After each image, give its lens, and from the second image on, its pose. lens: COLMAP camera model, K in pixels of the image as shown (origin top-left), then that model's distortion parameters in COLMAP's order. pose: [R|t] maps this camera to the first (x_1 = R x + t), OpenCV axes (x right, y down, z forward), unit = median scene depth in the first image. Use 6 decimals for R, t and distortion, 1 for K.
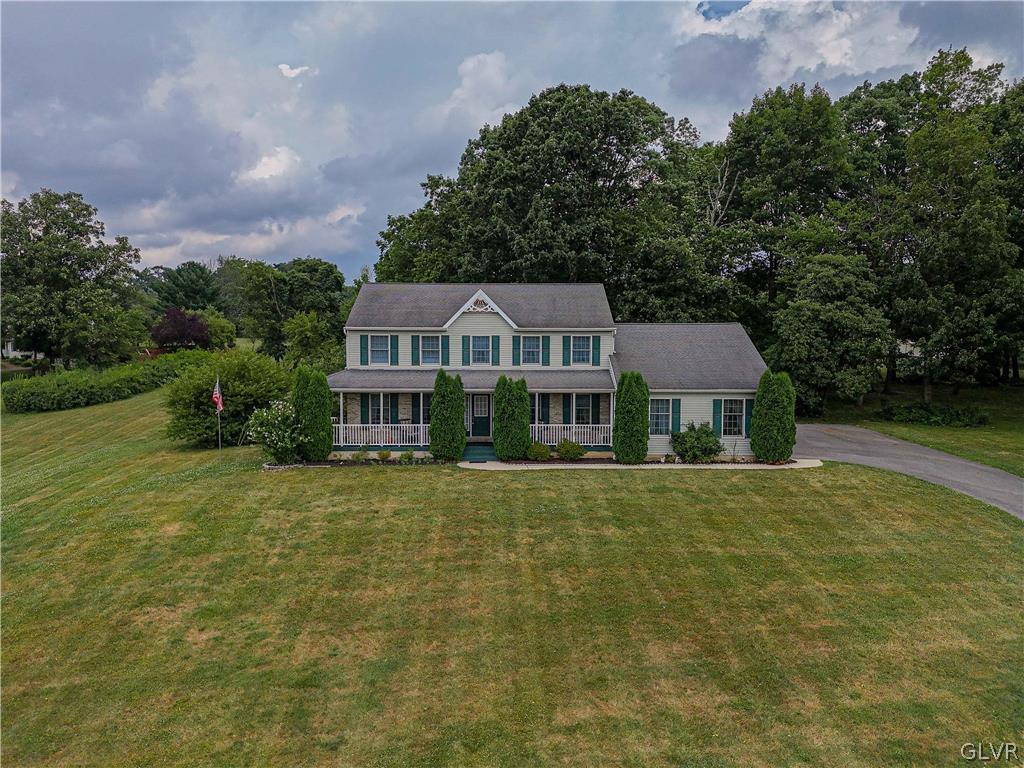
lens RADIAL K [[748.7, 0, 512.0], [0, 748.7, 384.0], [0, 0, 1]] dist [0.068735, -0.064123]
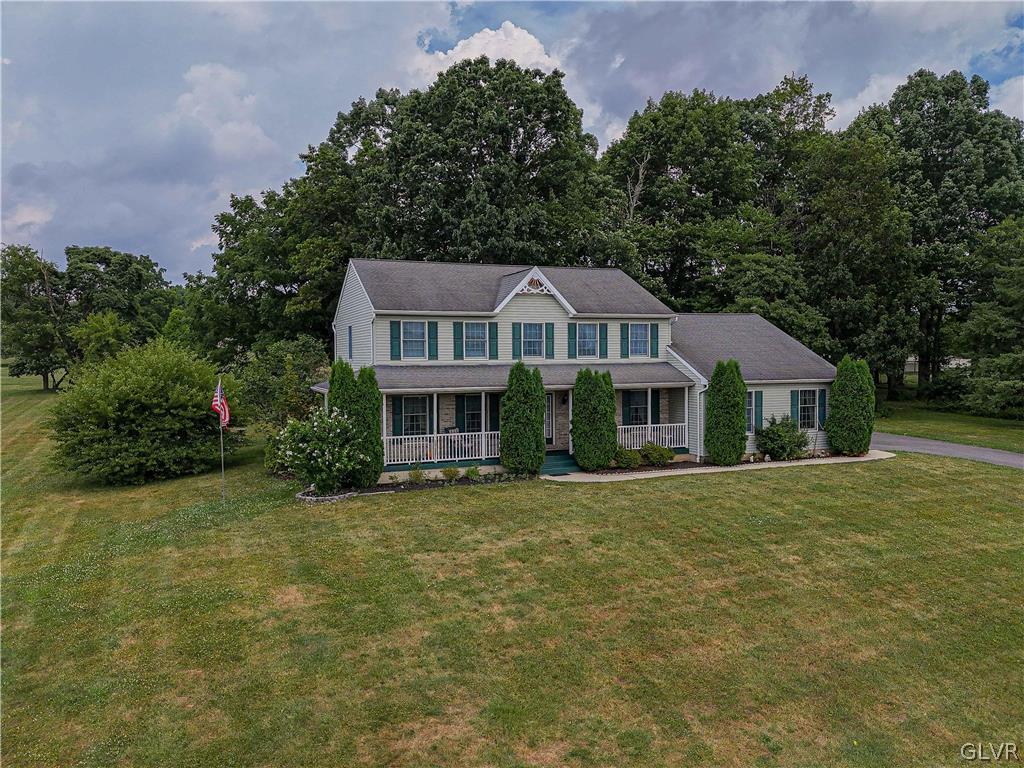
lens RADIAL K [[763.0, 0, 512.0], [0, 763.0, 384.0], [0, 0, 1]] dist [0.078296, -0.092614]
pose [[0.934797, -0.022321, 0.354482, -0.384716], [0.031978, 0.999259, -0.021408, 0.021401], [-0.353741, 0.031348, 0.934818, 0.234034]]
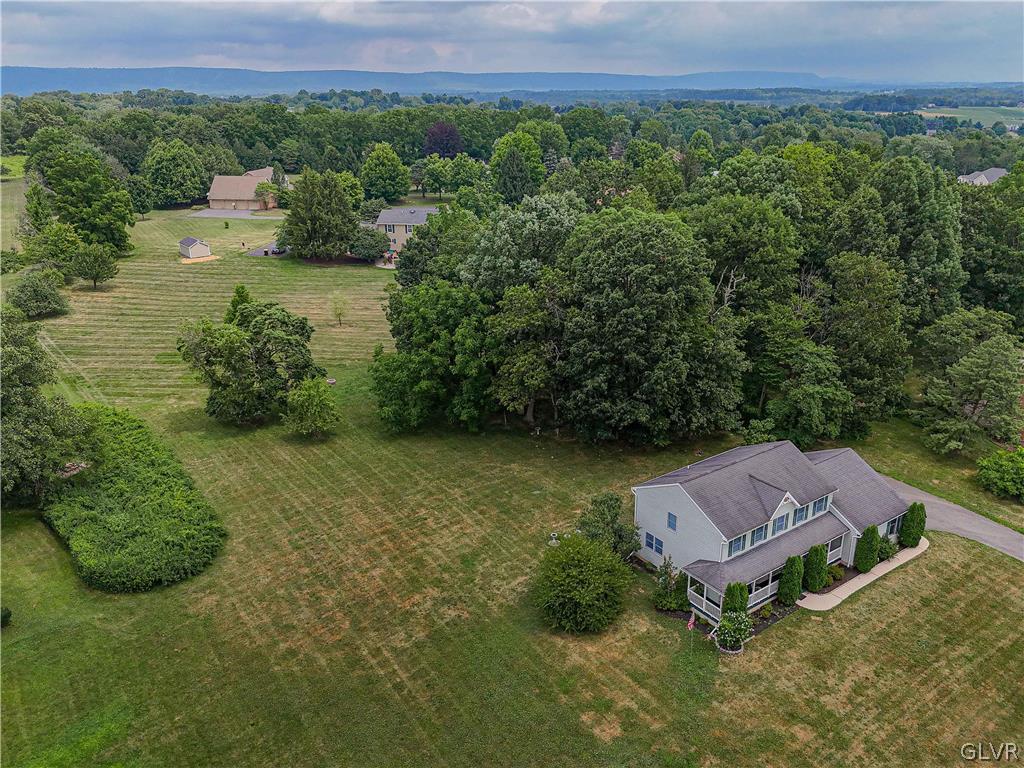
lens RADIAL K [[763.0, 0, 512.0], [0, 763.0, 384.0], [0, 0, 1]] dist [0.078296, -0.092614]
pose [[0.833203, -0.211291, 0.511007, -1.342710], [0.060419, 0.953373, 0.295686, -0.882975], [-0.549656, -0.215492, 0.807119, 0.071070]]
